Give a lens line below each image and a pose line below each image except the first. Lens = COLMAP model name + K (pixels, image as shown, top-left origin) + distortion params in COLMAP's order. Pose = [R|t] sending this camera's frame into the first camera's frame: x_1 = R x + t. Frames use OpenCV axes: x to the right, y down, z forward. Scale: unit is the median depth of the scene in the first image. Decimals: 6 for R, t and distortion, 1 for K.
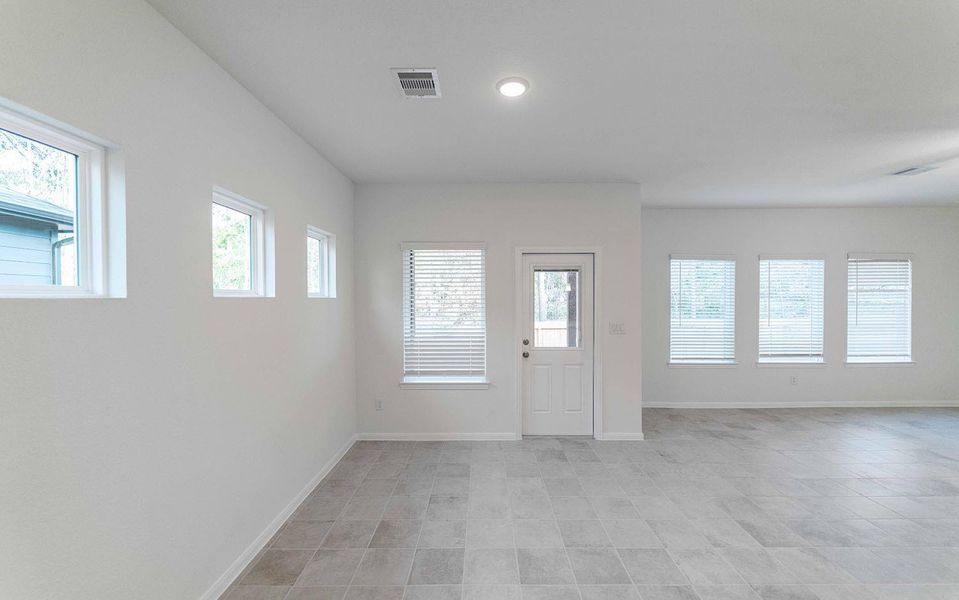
lens RADIAL K [[393.9, 0, 484.6], [0, 393.9, 300.7], [0, 0, 1]] dist [-0.004191, 0.000127]
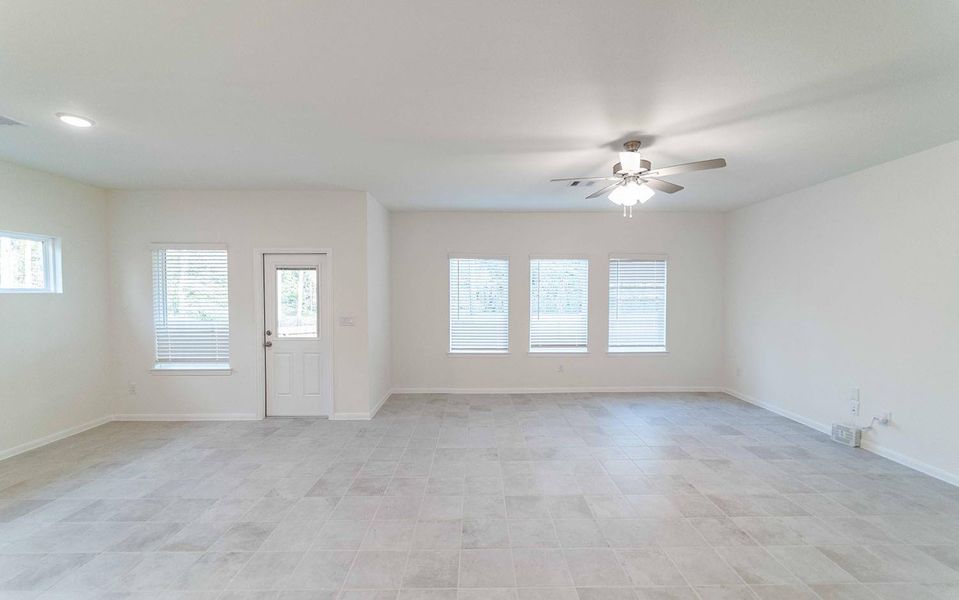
lens RADIAL K [[393.9, 0, 474.6], [0, 393.9, 301.8], [0, 0, 1]] dist [-0.004191, 0.000127]
pose [[0.999638, 0.002793, 0.026765, 0.654694], [-0.003270, 0.999837, 0.017777, -0.004994], [-0.026711, -0.017858, 0.999484, -0.129262]]
